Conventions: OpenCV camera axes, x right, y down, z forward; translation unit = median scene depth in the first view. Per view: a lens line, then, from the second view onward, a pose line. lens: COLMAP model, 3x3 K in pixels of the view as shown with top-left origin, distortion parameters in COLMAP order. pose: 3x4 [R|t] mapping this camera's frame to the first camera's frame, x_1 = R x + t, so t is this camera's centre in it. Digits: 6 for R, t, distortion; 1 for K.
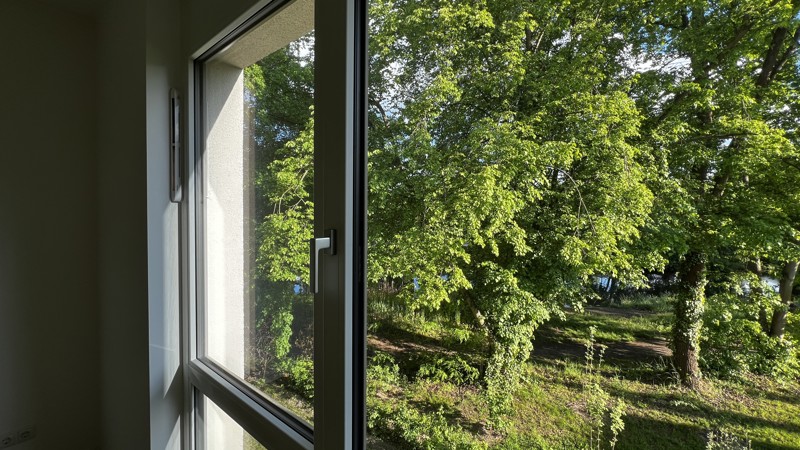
lens RADIAL K [[318.1, 0, 400.0], [0, 318.1, 225.0], [0, 0, 1]] dist [0.000386, -0.000012]
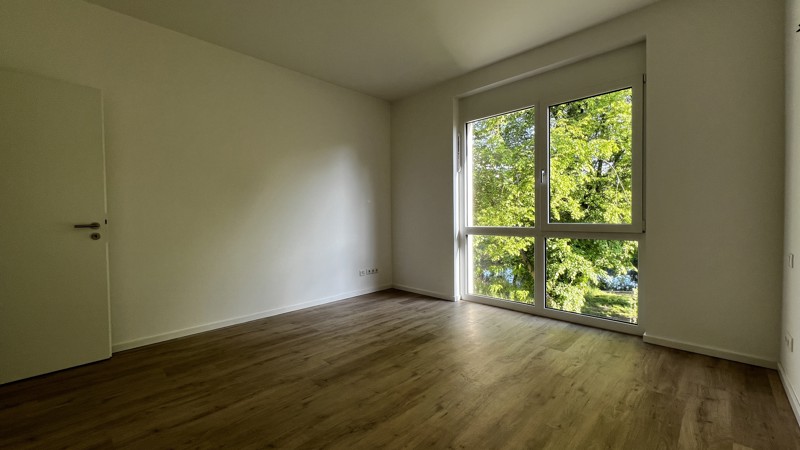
lens RADIAL K [[325.2, 0, 400.5], [0, 325.2, 219.8], [0, 0, 1]] dist [-0.000926, -0.000070]
pose [[0.994716, -0.015468, -0.101492, -0.215026], [0.013782, 0.999756, -0.017291, 0.091688], [0.101734, 0.015801, 0.994686, -0.453680]]
